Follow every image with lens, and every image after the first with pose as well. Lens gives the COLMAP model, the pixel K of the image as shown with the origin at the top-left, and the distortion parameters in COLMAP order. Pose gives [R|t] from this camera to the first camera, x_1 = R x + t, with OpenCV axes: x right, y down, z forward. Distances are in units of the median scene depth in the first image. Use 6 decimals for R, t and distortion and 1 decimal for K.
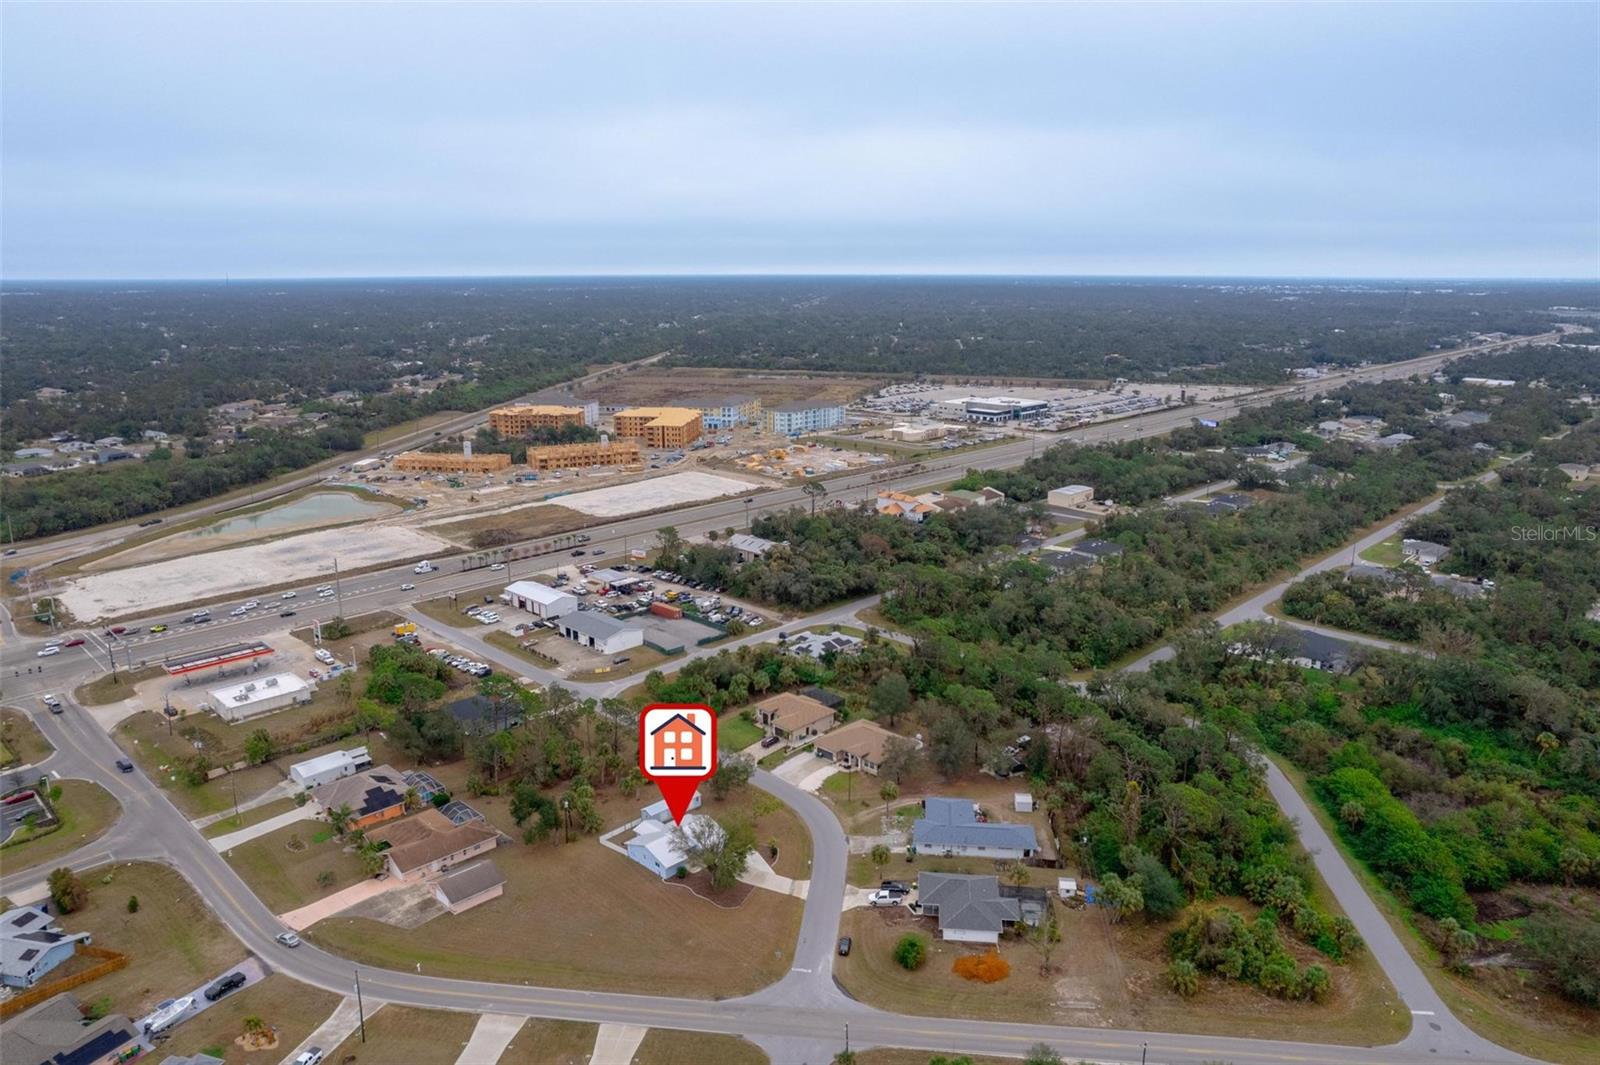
lens RADIAL K [[1048.6, 0, 794.8], [0, 1048.6, 534.4], [0, 0, 1]] dist [-0.015950, 0.007474]
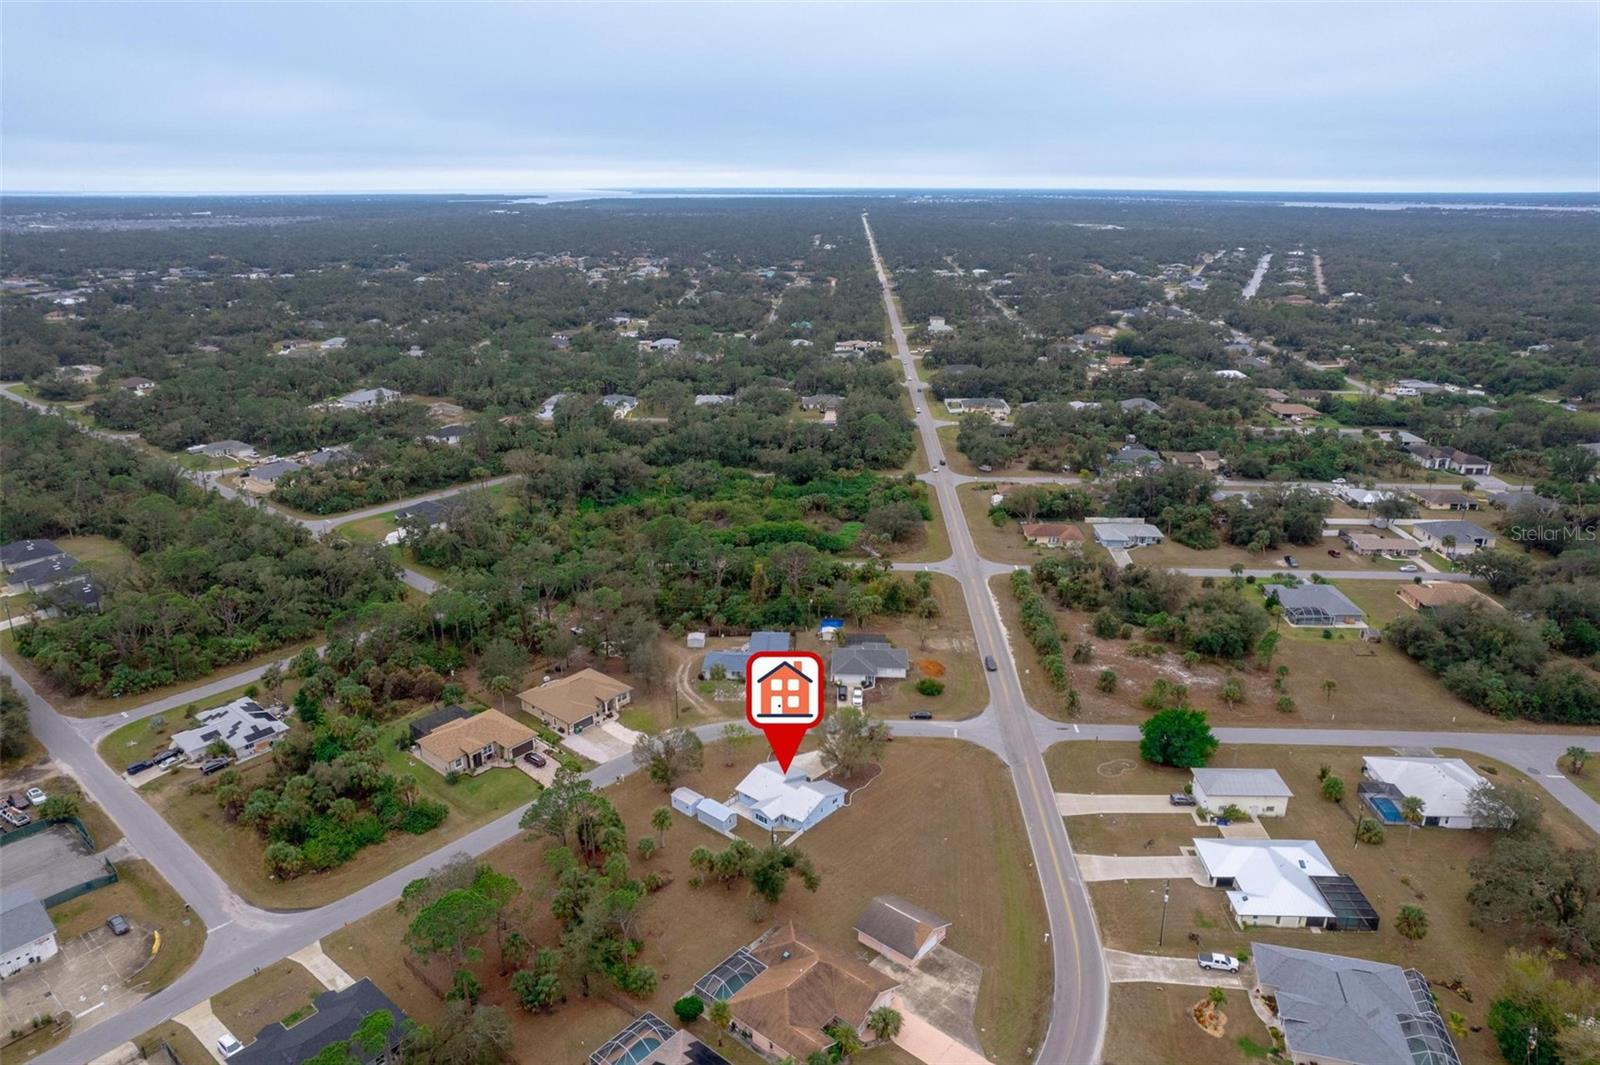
lens RADIAL K [[1048.6, 0, 789.6], [0, 1048.6, 531.0], [0, 0, 1]] dist [-0.015950, 0.007474]
pose [[-0.058554, -0.320468, 0.945448, -1.060550], [0.232379, 0.916681, 0.325109, -0.258585], [-0.970861, 0.238739, 0.020794, 1.067509]]
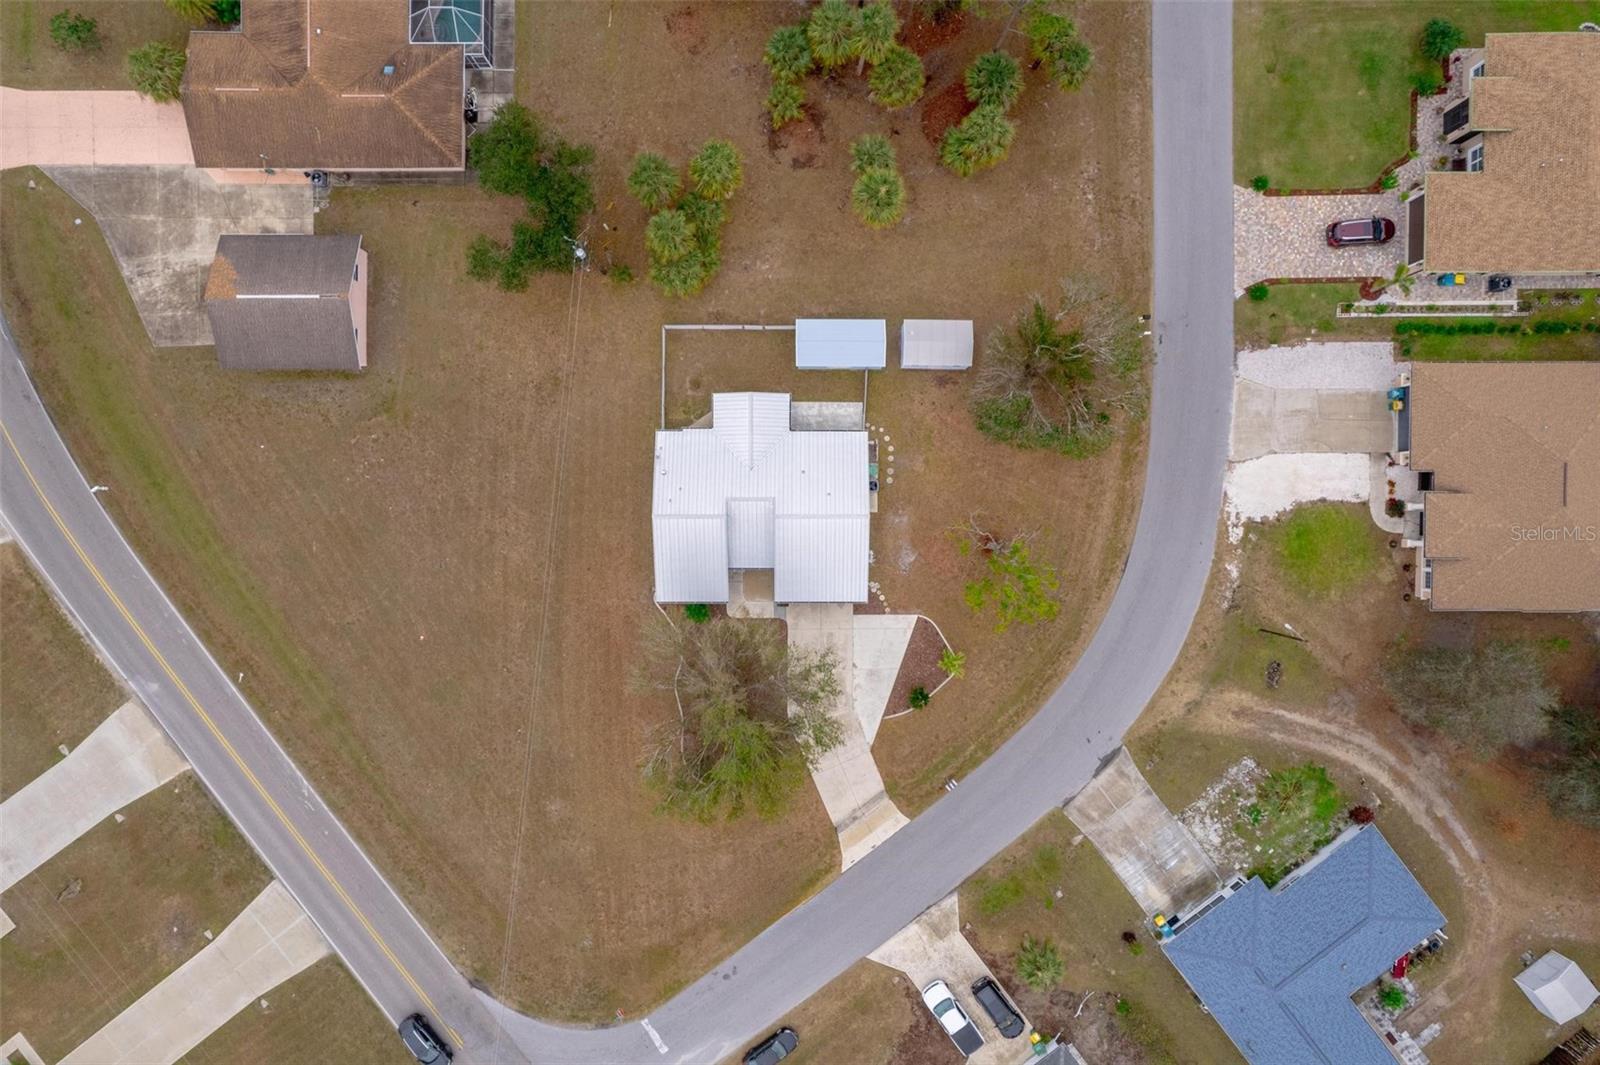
lens RADIAL K [[1048.6, 0, 806.0], [0, 1048.6, 534.5], [0, 0, 1]] dist [-0.015950, 0.007474]
pose [[0.697732, 0.716170, 0.016446, -0.117128], [-0.172352, 0.145542, 0.974224, -0.108098], [0.695316, -0.682582, 0.224982, 1.057247]]
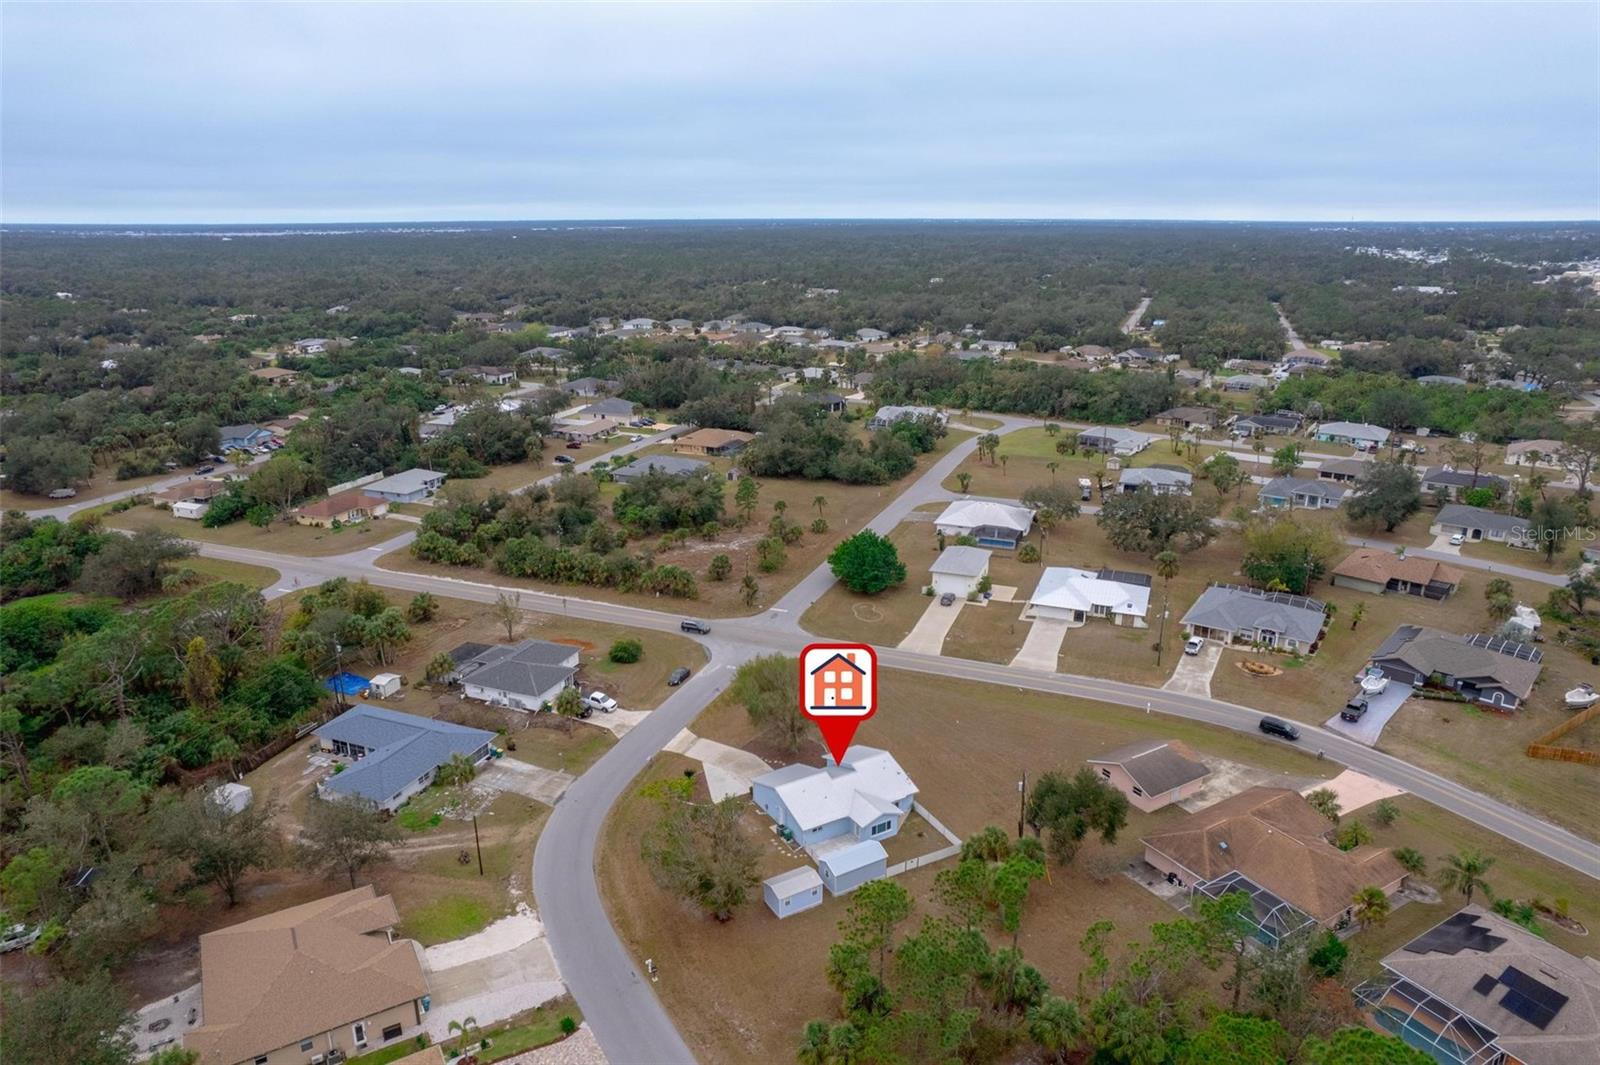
lens RADIAL K [[1048.6, 0, 798.1], [0, 1048.6, 532.5], [0, 0, 1]] dist [-0.015950, 0.007474]
pose [[-0.966604, -0.074622, 0.245168, -0.267425], [0.061146, 0.861884, 0.503406, -0.172405], [-0.248872, 0.501585, -0.828538, 1.661915]]
